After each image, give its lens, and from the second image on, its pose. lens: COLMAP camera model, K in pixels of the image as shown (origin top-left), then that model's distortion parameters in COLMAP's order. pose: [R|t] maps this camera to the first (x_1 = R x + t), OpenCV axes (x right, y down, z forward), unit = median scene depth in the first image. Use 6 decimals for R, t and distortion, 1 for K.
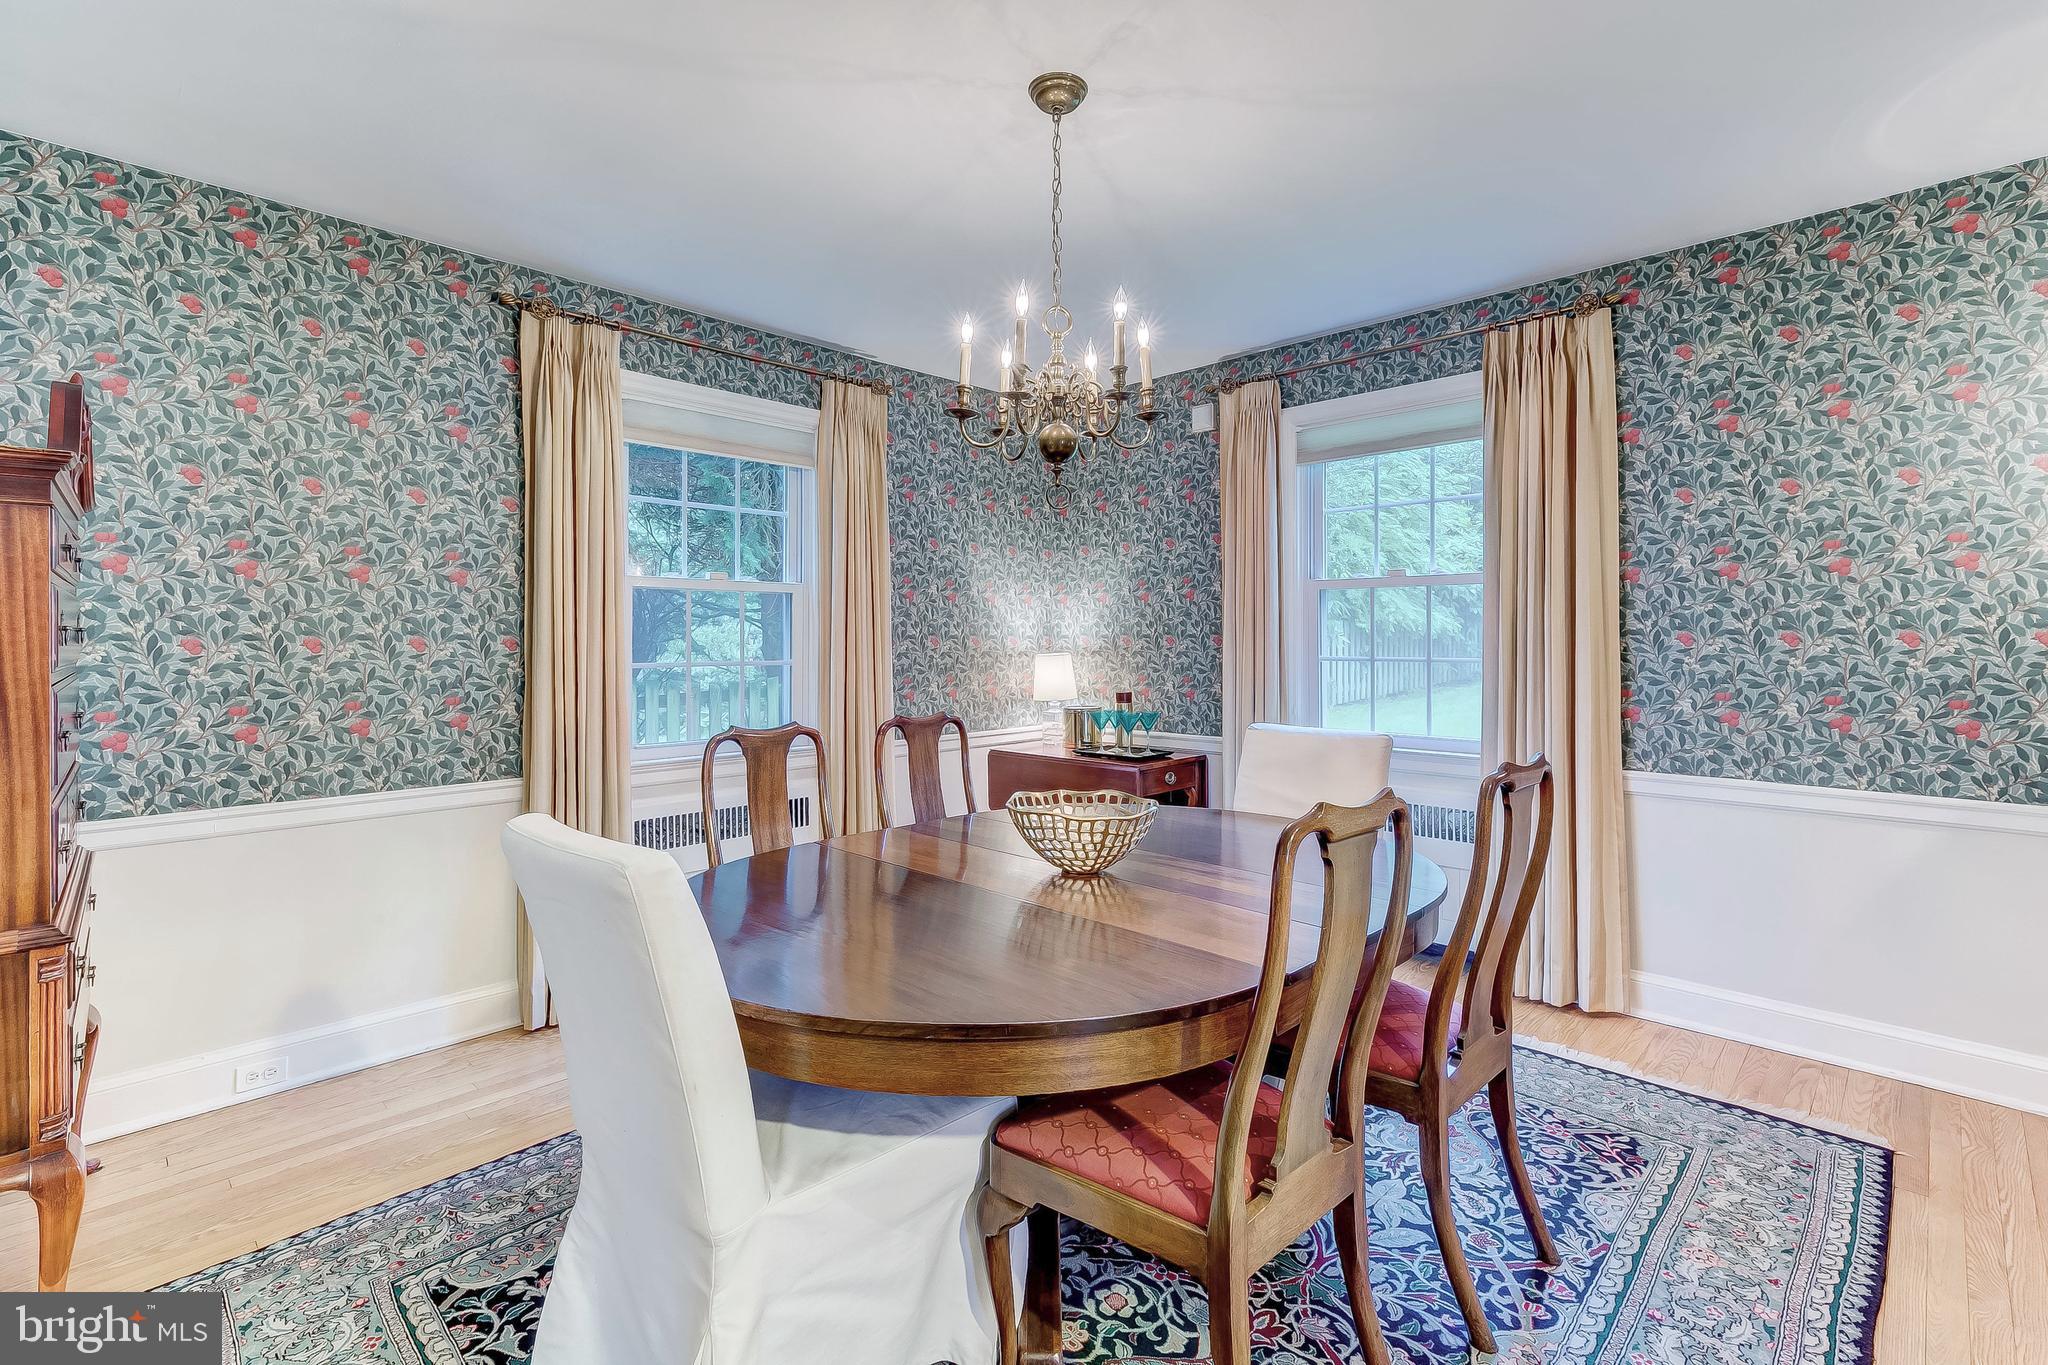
lens RADIAL K [[926.6, 0, 1022.4], [0, 926.6, 627.3], [0, 0, 1]] dist [0.003505, 0.000826]
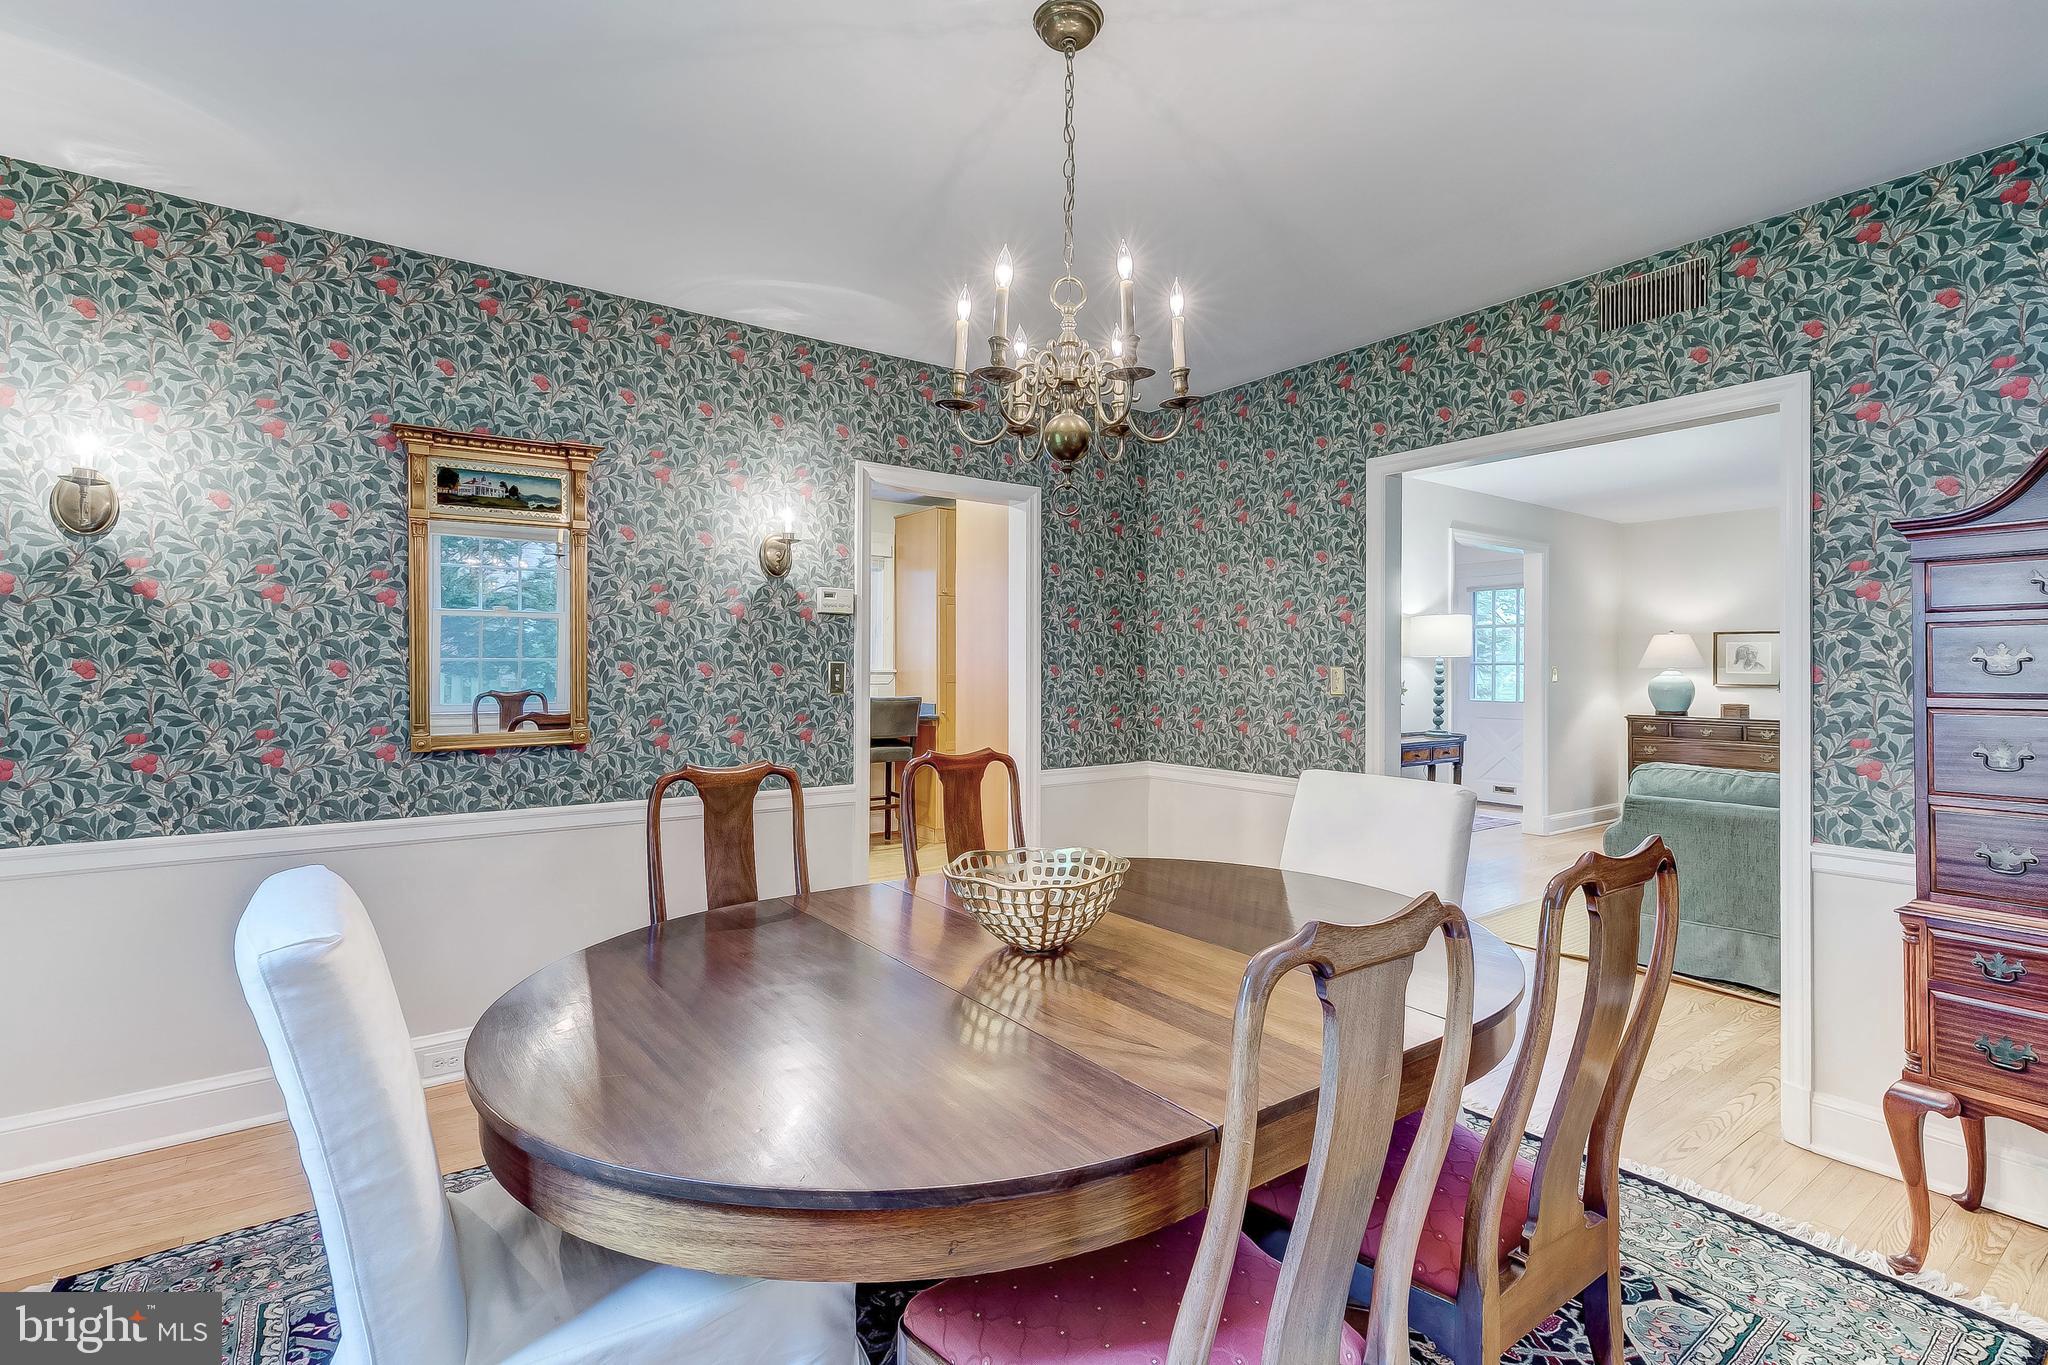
lens RADIAL K [[942.8, 0, 1015.2], [0, 942.8, 666.0], [0, 0, 1]] dist [-0.002050, 0.000595]
pose [[0.987489, 0.004092, -0.157635, 0.119596], [-0.002101, 0.999916, 0.012796, 0.001211], [0.157674, -0.012305, 0.987415, 0.122834]]
